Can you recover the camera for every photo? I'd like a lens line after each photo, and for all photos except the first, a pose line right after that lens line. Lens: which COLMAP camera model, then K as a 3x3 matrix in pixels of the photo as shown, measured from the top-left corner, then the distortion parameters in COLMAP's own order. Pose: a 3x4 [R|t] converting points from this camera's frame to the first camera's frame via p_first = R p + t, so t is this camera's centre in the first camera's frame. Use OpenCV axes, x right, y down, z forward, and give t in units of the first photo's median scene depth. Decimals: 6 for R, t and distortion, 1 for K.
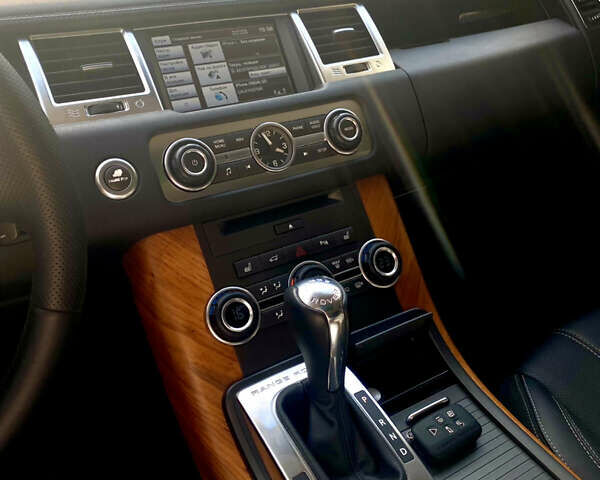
lens RADIAL K [[602.6, 0, 302.1], [0, 602.6, 250.0], [0, 0, 1]] dist [0.128671, -0.274196]
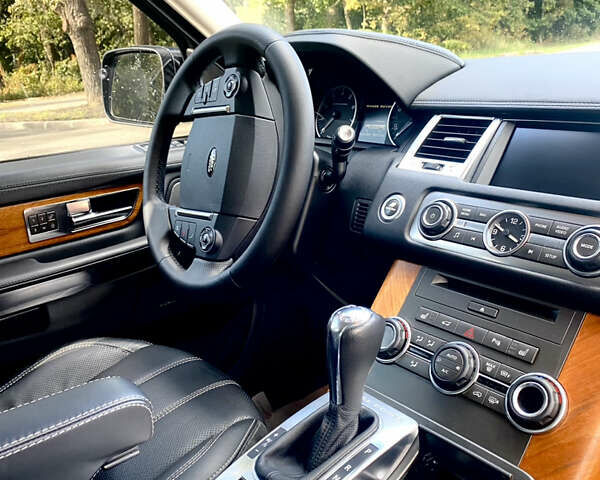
lens RADIAL K [[602.6, 0, 302.1], [0, 602.6, 250.0], [0, 0, 1]] dist [0.128671, -0.274196]
pose [[0.087479, 0.281042, -0.955700, 0.884597], [-0.457313, 0.863640, 0.212111, -0.200086], [0.884993, 0.418499, 0.204075, 0.486412]]
